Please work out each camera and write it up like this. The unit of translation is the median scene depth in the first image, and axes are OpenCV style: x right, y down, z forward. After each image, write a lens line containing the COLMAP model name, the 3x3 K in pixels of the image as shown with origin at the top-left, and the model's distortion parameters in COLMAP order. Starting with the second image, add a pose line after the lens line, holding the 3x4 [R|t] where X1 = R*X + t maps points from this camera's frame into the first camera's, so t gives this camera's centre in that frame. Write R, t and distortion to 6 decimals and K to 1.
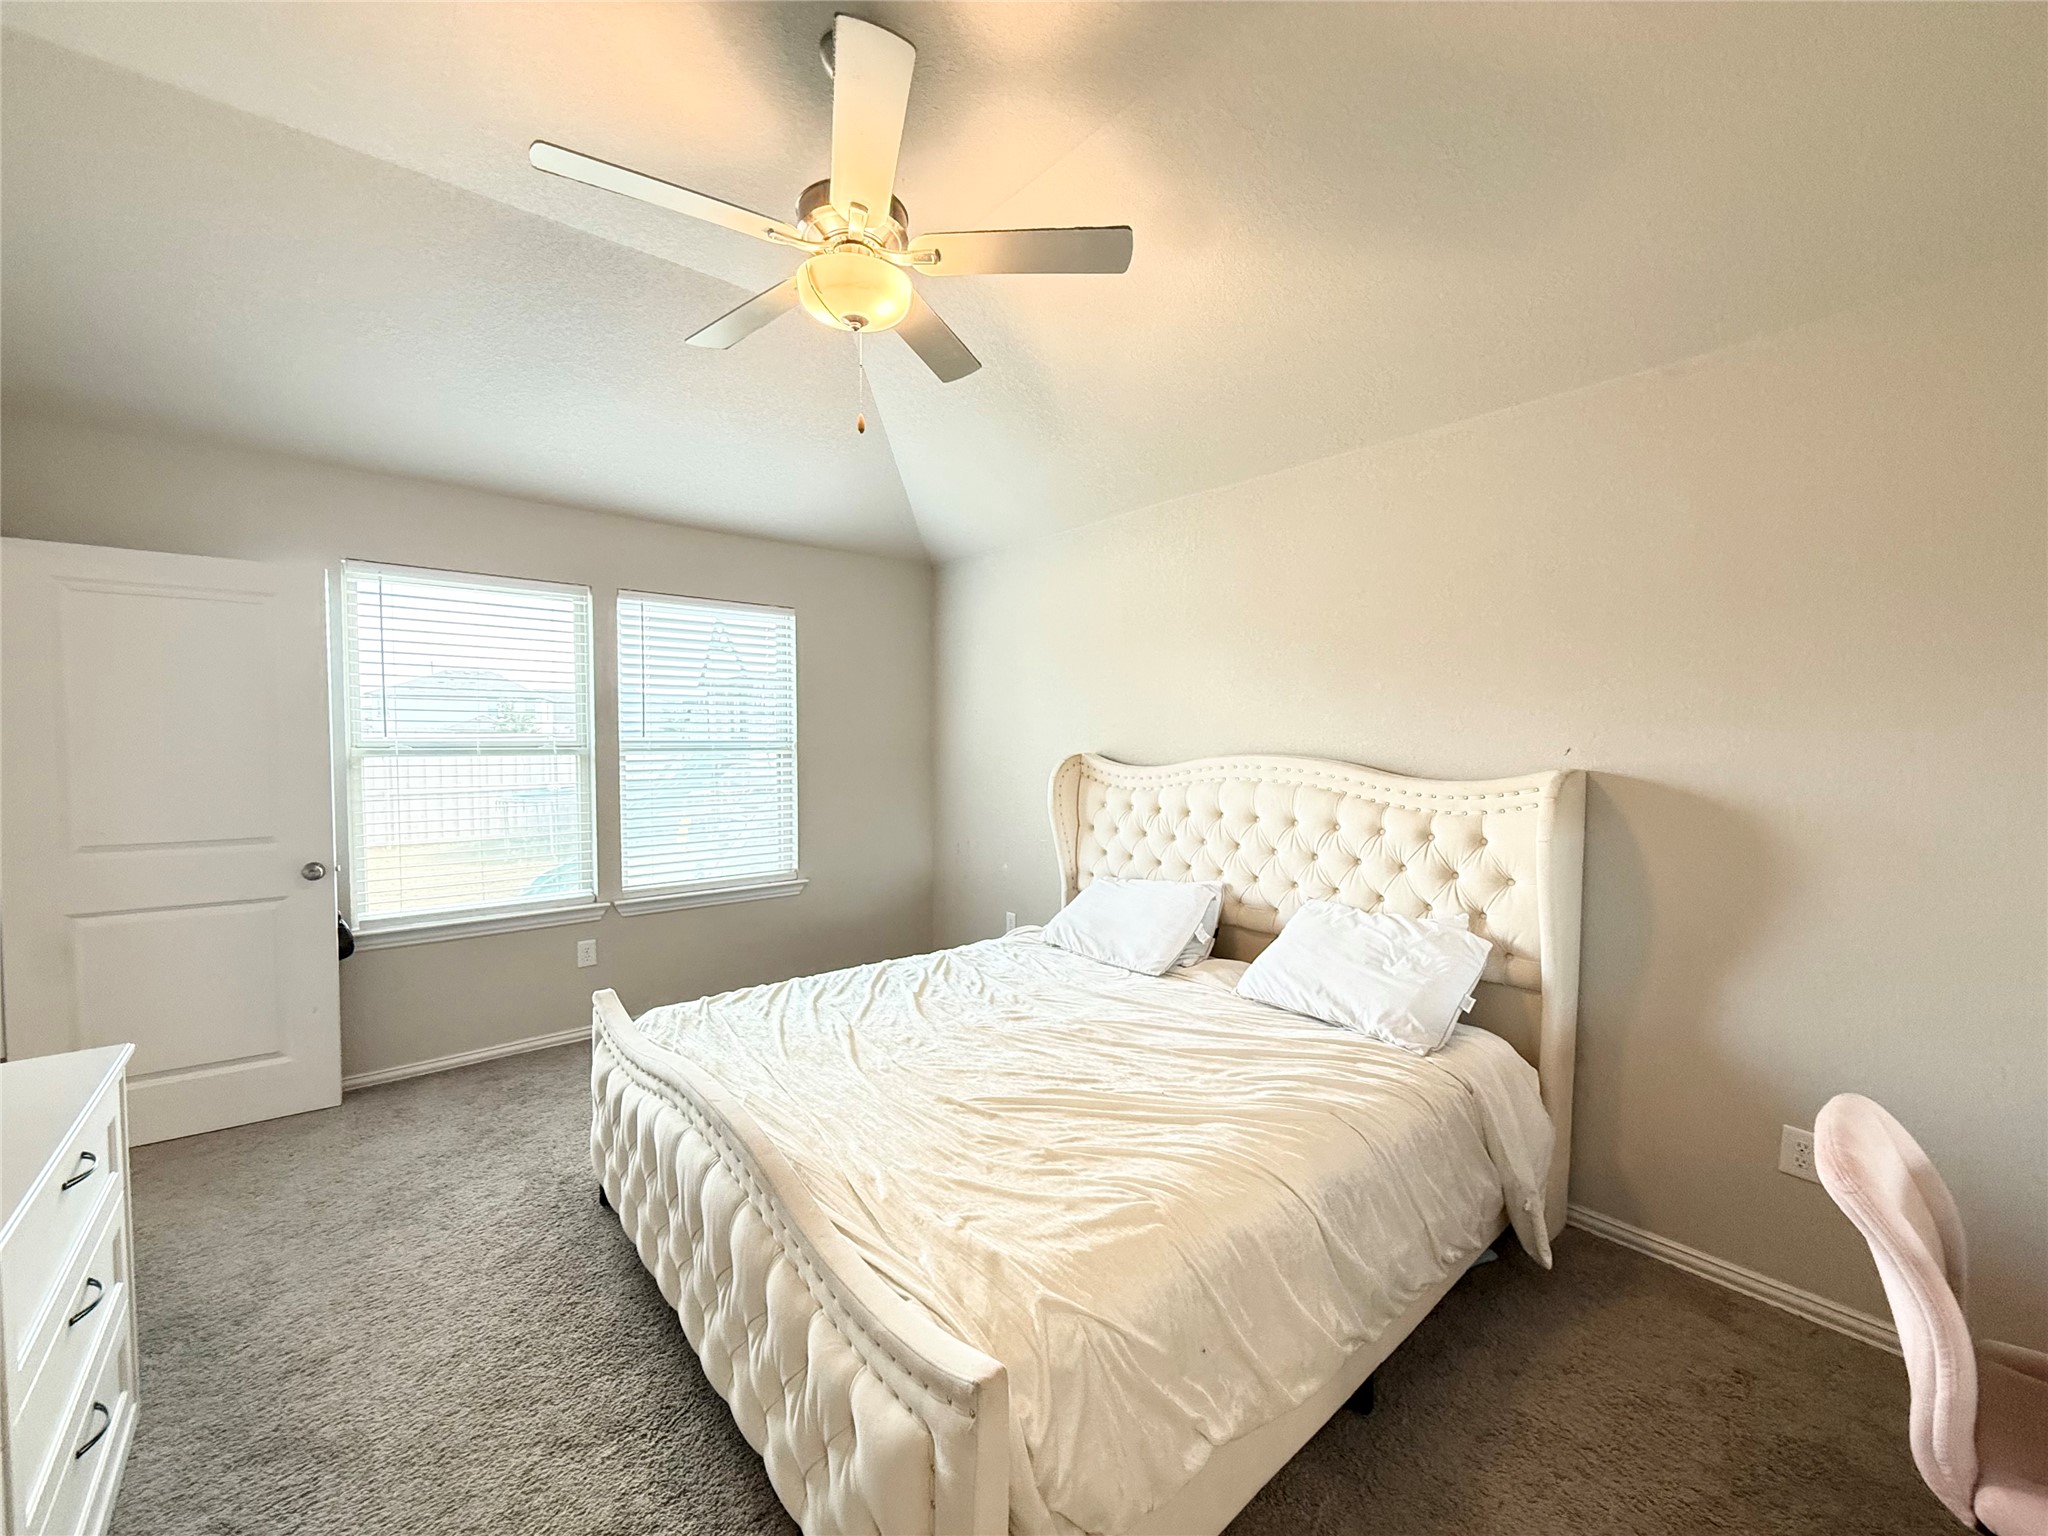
lens RADIAL K [[819.1, 0, 1029.3], [0, 819.1, 763.0], [0, 0, 1]] dist [-0.001327, 0.000684]
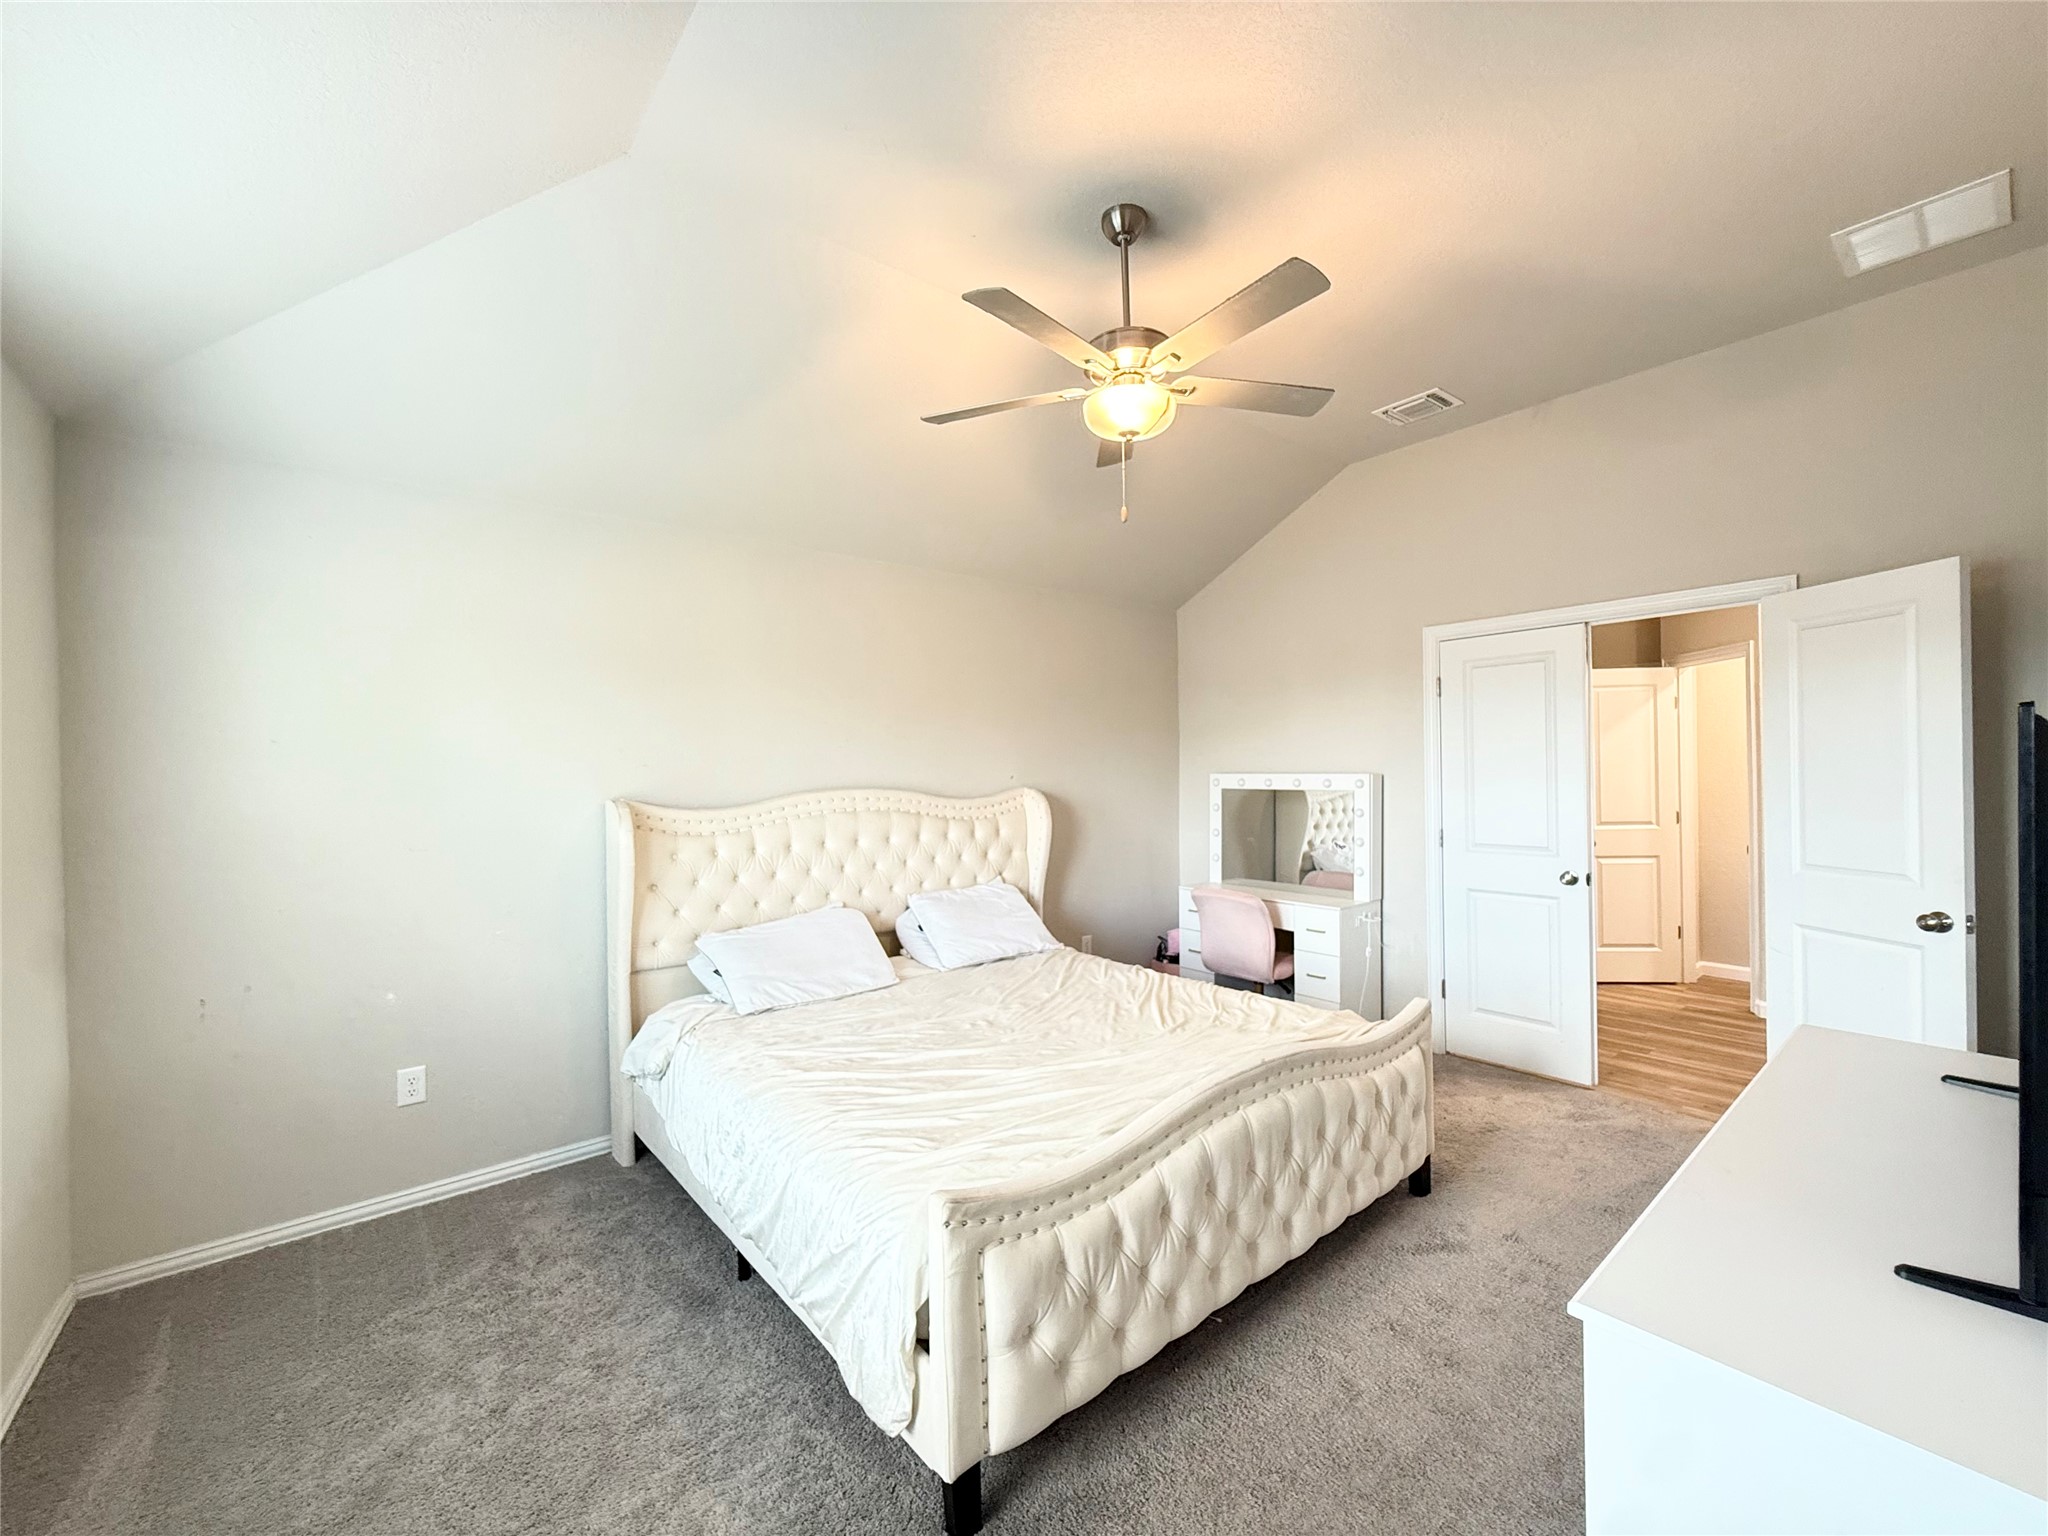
lens RADIAL K [[819.1, 0, 1030.9], [0, 819.1, 766.4], [0, 0, 1]] dist [-0.001327, 0.000684]
pose [[0.020288, -0.006752, 0.999771, -0.978345], [0.046910, 0.998882, 0.005794, -0.040415], [-0.998693, 0.046782, 0.020582, 0.770439]]
